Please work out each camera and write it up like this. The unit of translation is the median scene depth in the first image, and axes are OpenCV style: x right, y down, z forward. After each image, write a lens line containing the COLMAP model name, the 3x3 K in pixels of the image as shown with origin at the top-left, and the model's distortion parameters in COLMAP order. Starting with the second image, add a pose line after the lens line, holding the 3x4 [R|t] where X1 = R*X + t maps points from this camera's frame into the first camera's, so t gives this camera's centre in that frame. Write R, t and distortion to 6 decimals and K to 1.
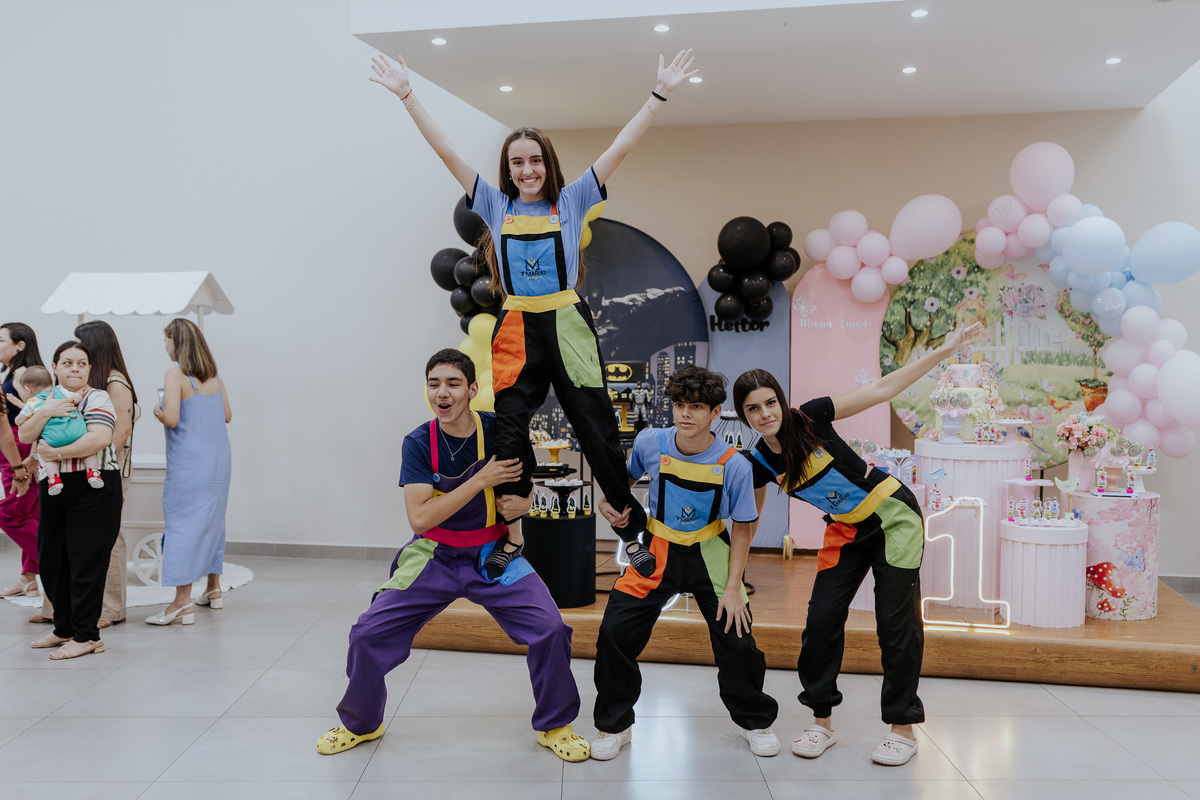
lens RADIAL K [[1128.1, 0, 563.4], [0, 1128.1, 418.3], [0, 0, 1]] dist [0.022027, 0.000000]
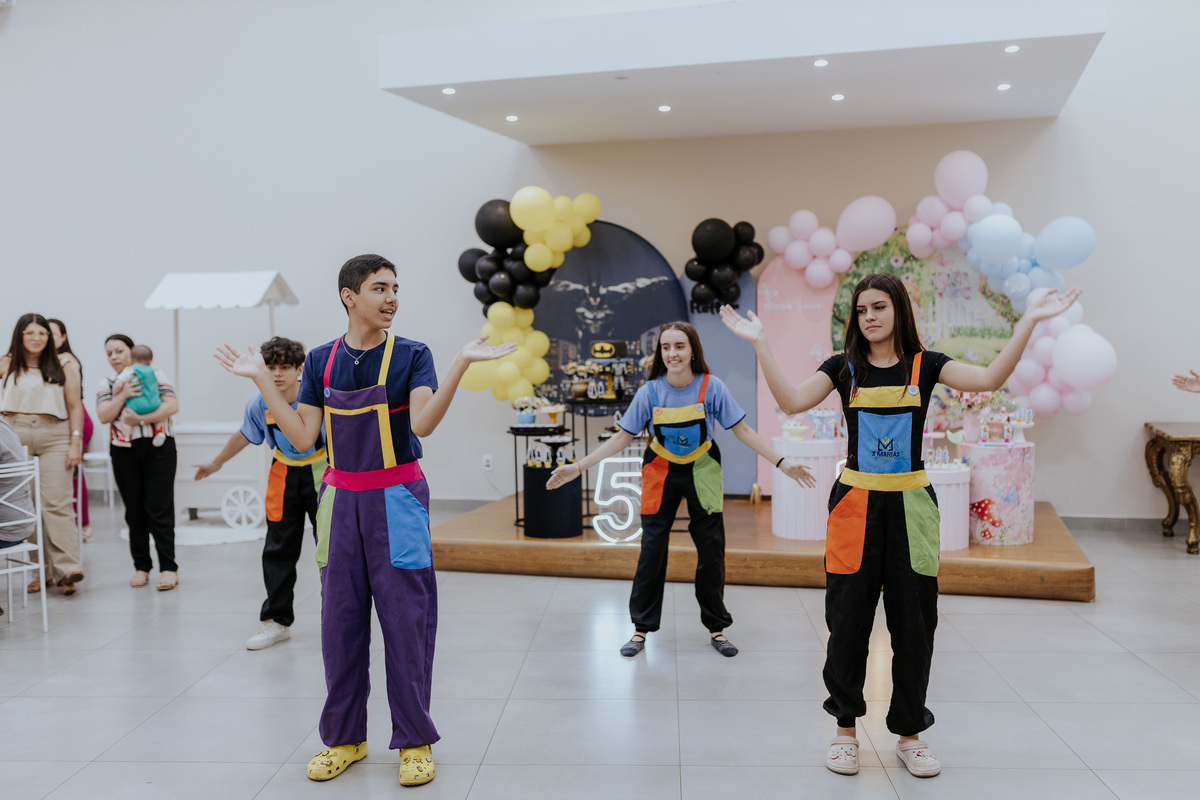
lens RADIAL K [[1128.1, 0, 567.8], [0, 1128.1, 418.6], [0, 0, 1]] dist [0.022027, 0.000000]
pose [[0.997622, -0.009338, -0.068286, 0.085375], [0.011072, 0.999625, 0.025059, 0.002624], [0.068027, -0.025756, 0.997351, -0.211298]]
